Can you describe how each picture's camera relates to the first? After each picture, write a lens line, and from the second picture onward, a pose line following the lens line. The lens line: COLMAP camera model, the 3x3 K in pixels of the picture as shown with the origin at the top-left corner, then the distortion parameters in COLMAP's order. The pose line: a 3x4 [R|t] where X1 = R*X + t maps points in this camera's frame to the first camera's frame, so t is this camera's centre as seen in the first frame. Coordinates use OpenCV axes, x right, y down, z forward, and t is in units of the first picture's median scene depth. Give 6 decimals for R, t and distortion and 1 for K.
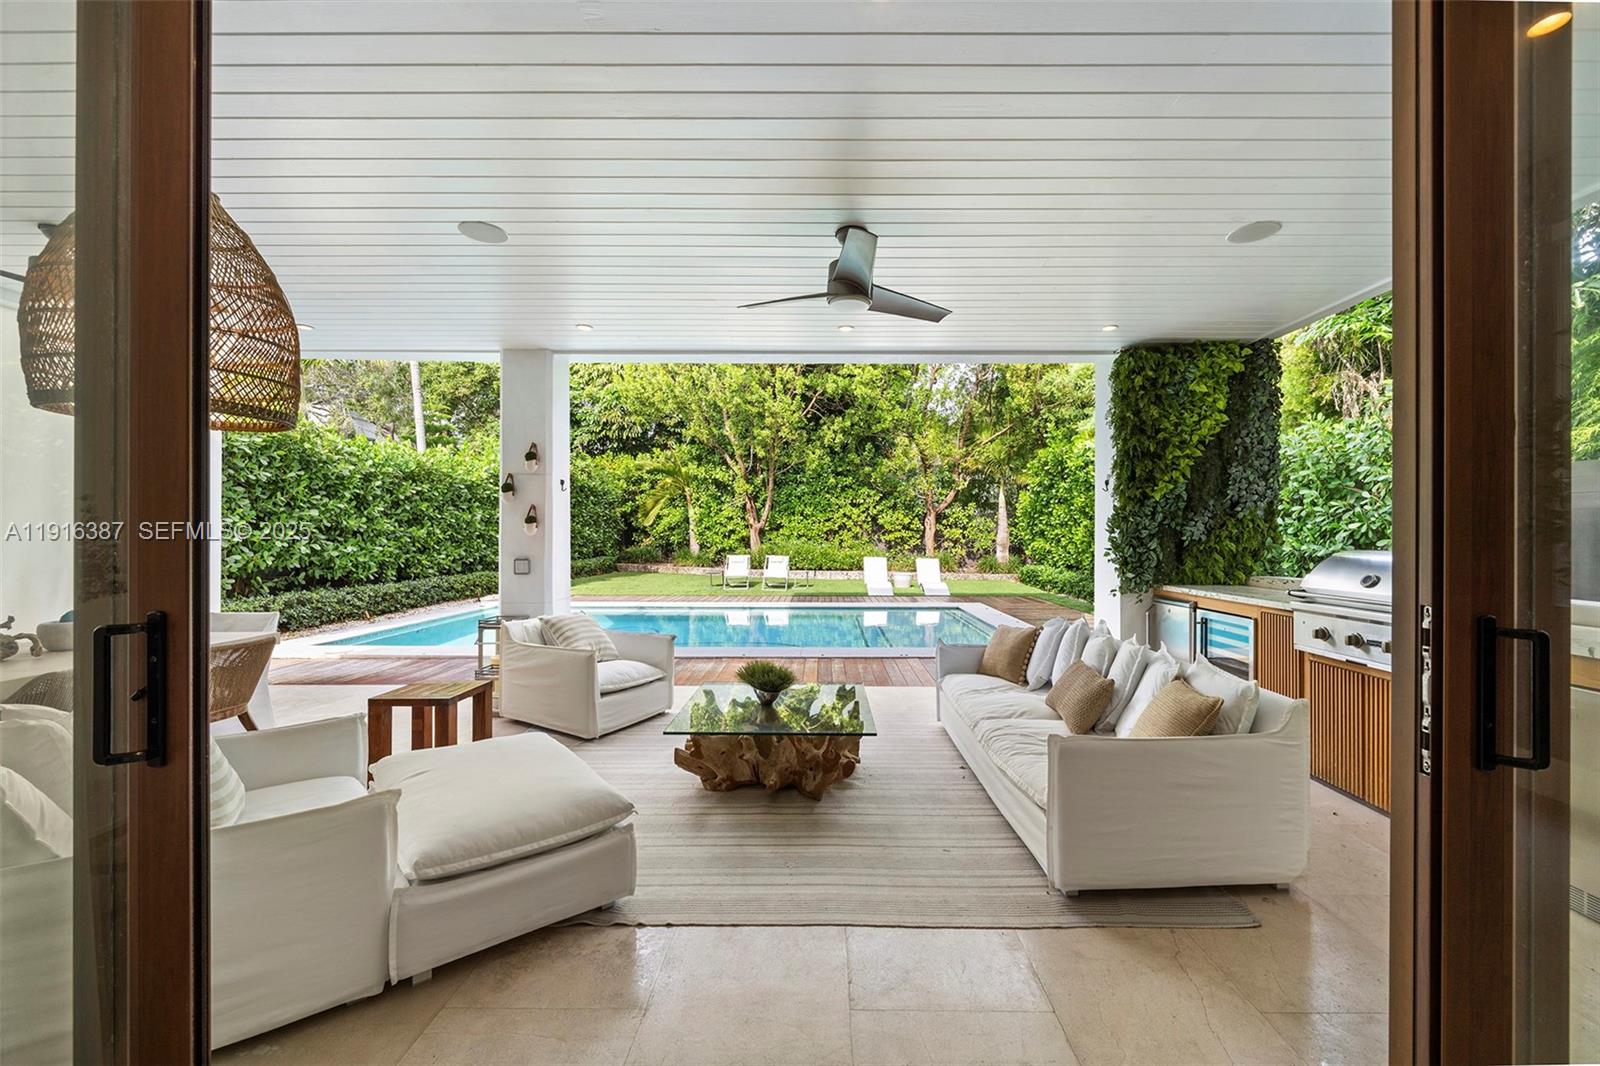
lens RADIAL K [[613.2, 0, 813.5], [0, 613.2, 539.1], [0, 0, 1]] dist [0.000943, 0.000008]
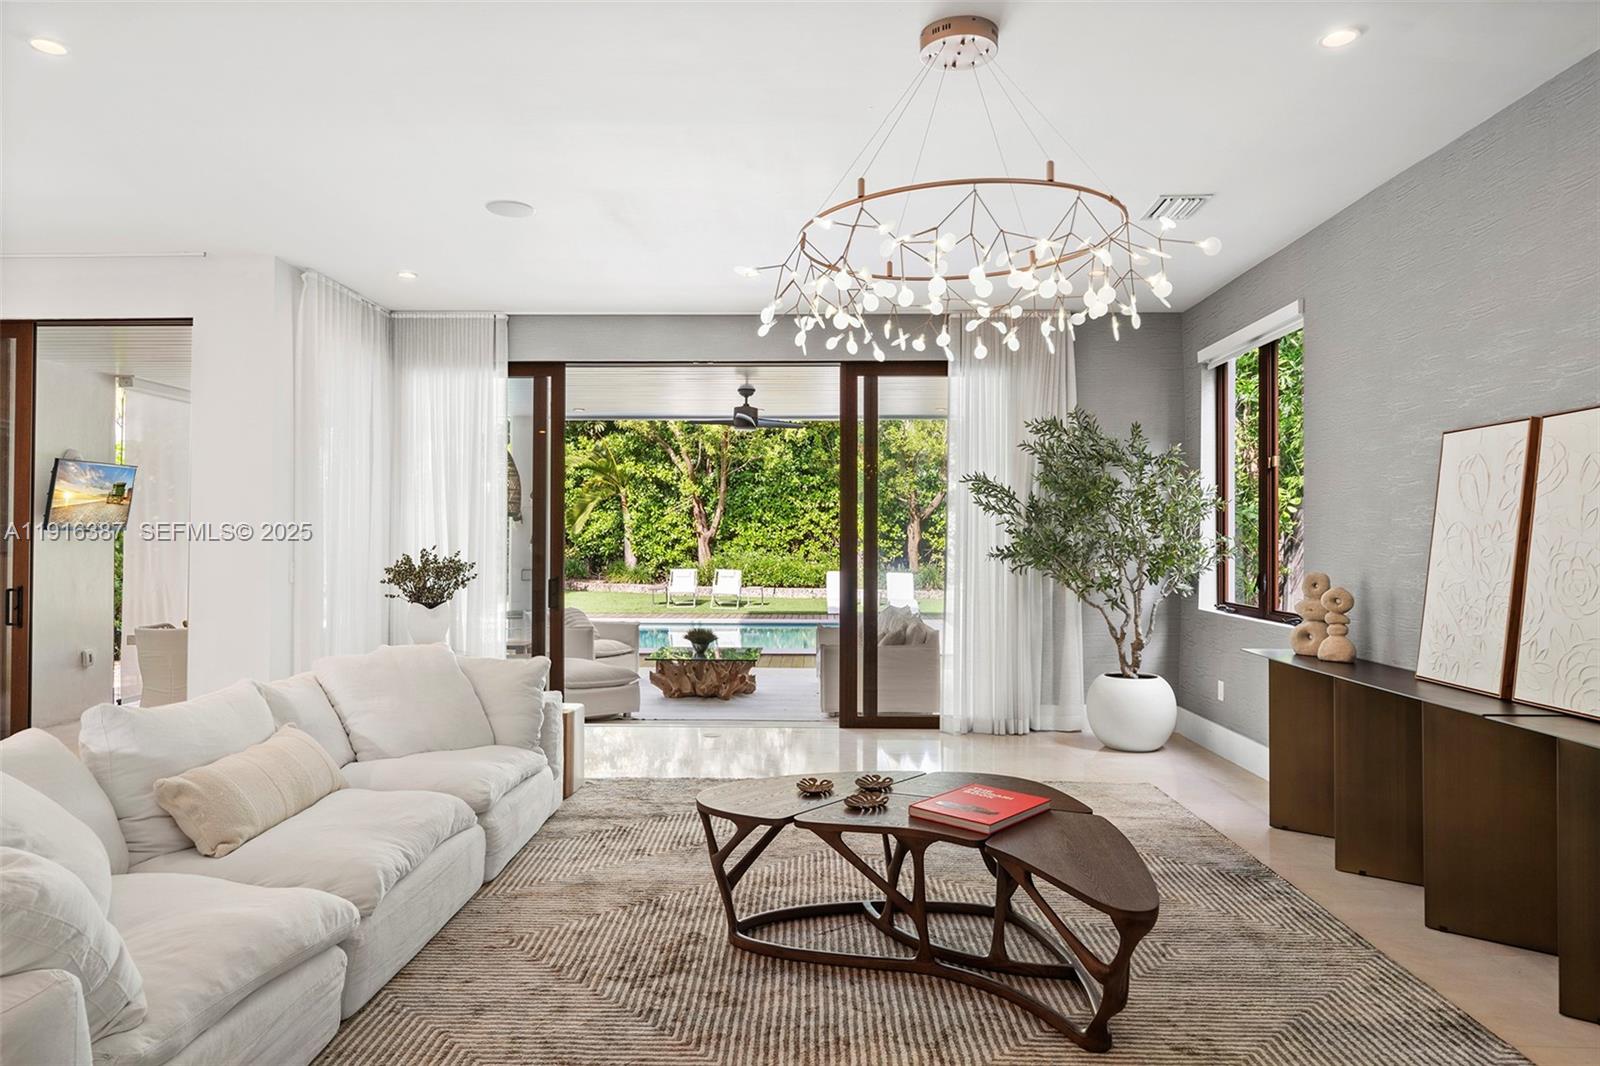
lens RADIAL K [[980.5, 0, 797.4], [0, 980.5, 526.4], [0, 0, 1]] dist [0.001991, 0.001643]
pose [[0.999980, -0.000383, -0.006294, 0.040234], [0.000267, 0.999830, -0.018433, -0.007761], [0.006300, 0.018431, 0.999810, -0.334003]]
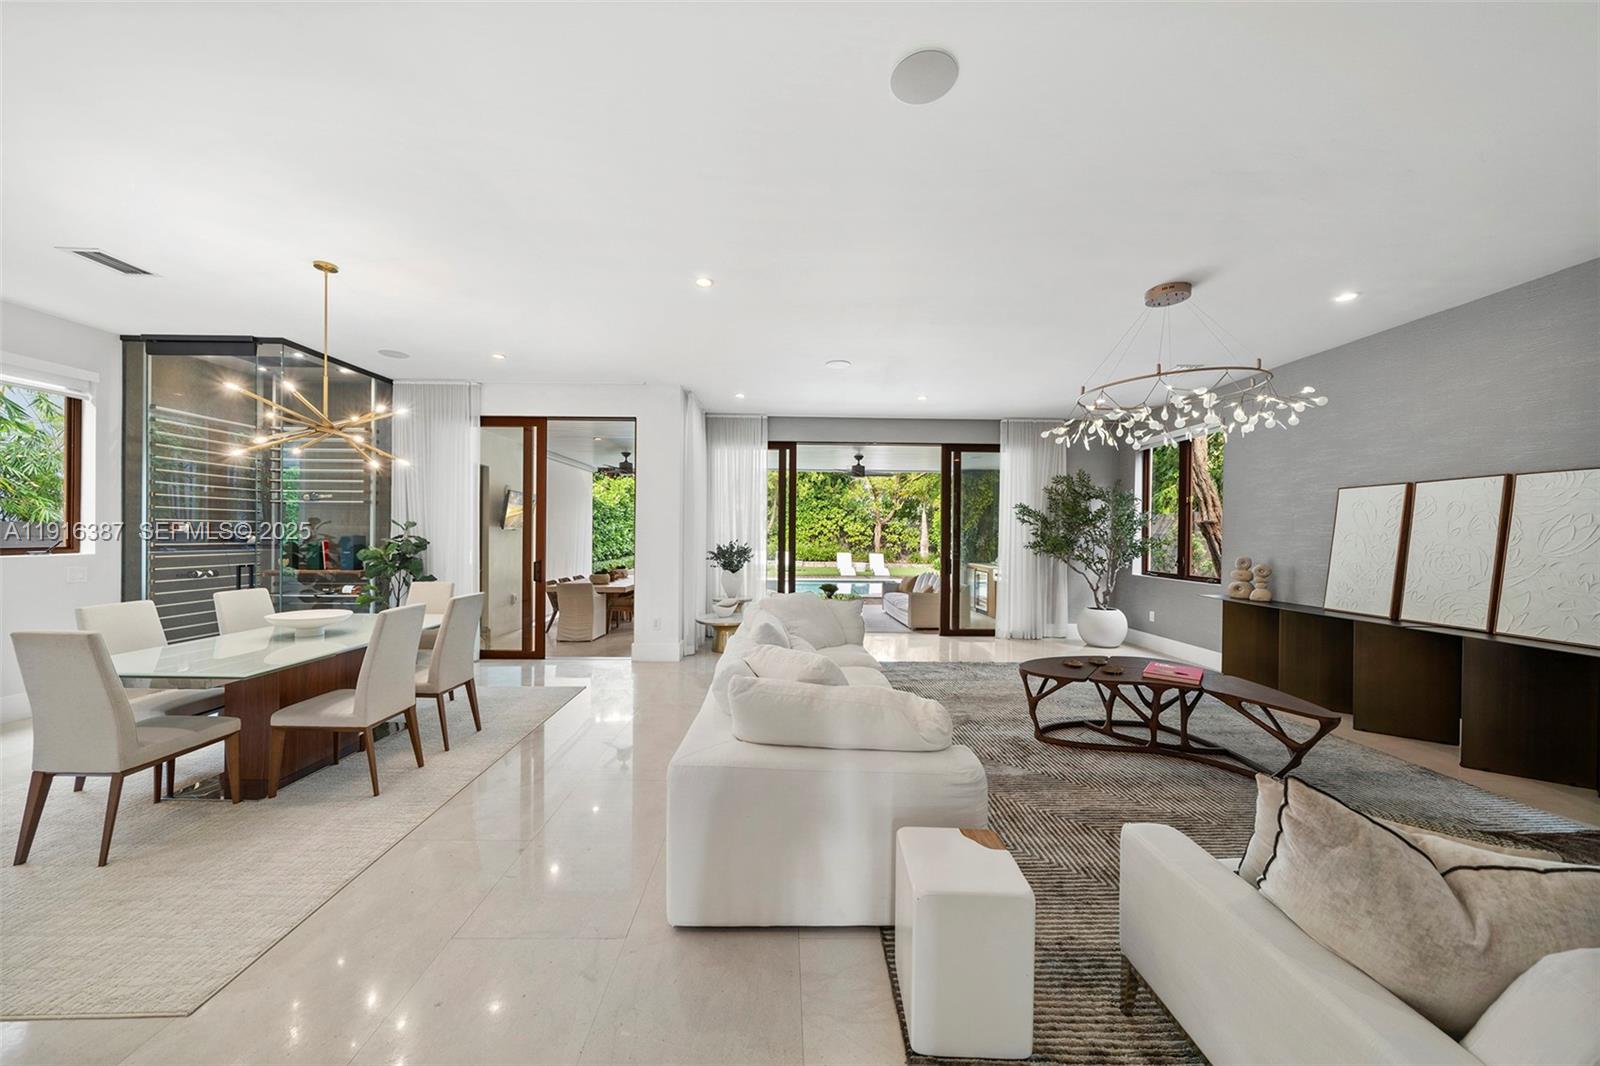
lens RADIAL K [[541.1, 0, 793.6], [0, 541.1, 540.4], [0, 0, 1]] dist [0.000469, -0.000018]
pose [[0.999246, 0.006429, 0.038290, -0.072855], [-0.006658, 0.999961, 0.005844, -0.009121], [-0.038251, -0.006095, 0.999250, -0.349810]]
